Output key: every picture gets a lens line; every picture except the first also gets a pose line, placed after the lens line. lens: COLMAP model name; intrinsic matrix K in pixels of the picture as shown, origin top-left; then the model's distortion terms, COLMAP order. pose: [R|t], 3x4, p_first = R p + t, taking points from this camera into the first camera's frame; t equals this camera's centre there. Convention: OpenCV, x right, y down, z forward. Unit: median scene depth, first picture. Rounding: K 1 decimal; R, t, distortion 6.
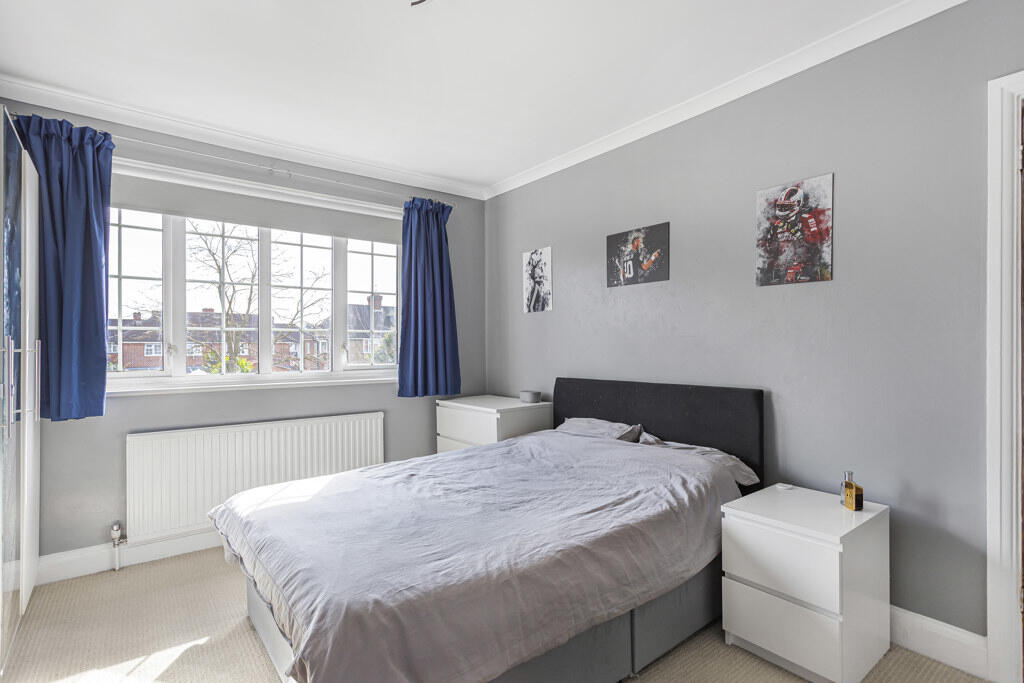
lens RADIAL K [[493.3, 0, 506.8], [0, 493.3, 347.2], [0, 0, 1]] dist [0.028401, 0.000107]
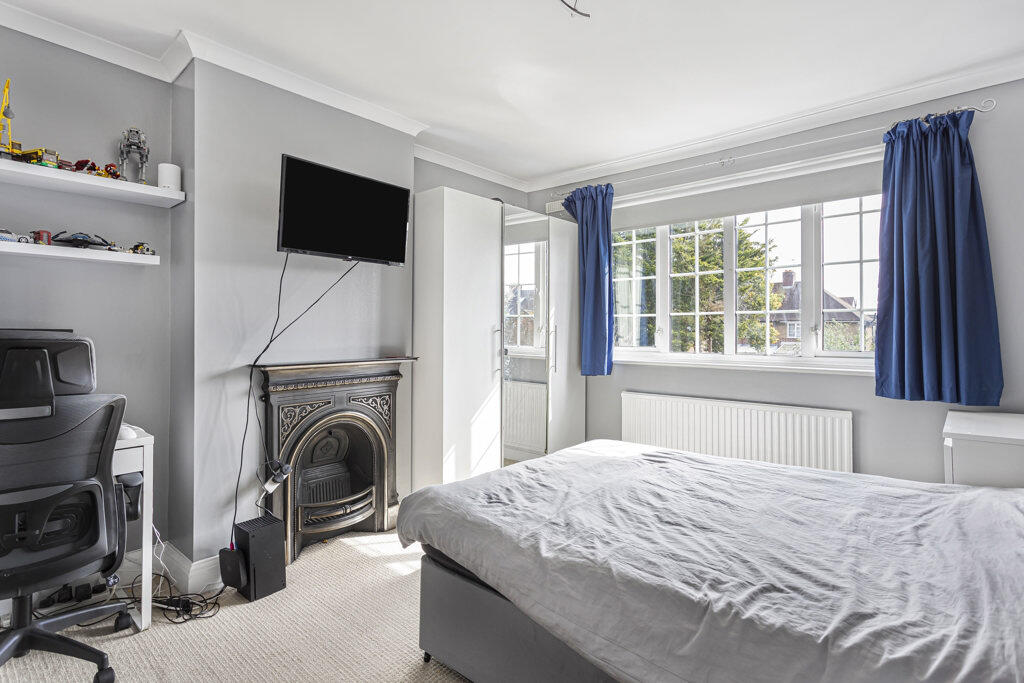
lens RADIAL K [[496.4, 0, 520.8], [0, 496.4, 338.6], [0, 0, 1]] dist [-0.000662, 0.000205]
pose [[0.224656, 0.021012, -0.974212, 0.408951], [-0.002573, 0.999777, 0.020969, -0.001669], [0.974435, -0.002204, 0.224660, 0.304645]]
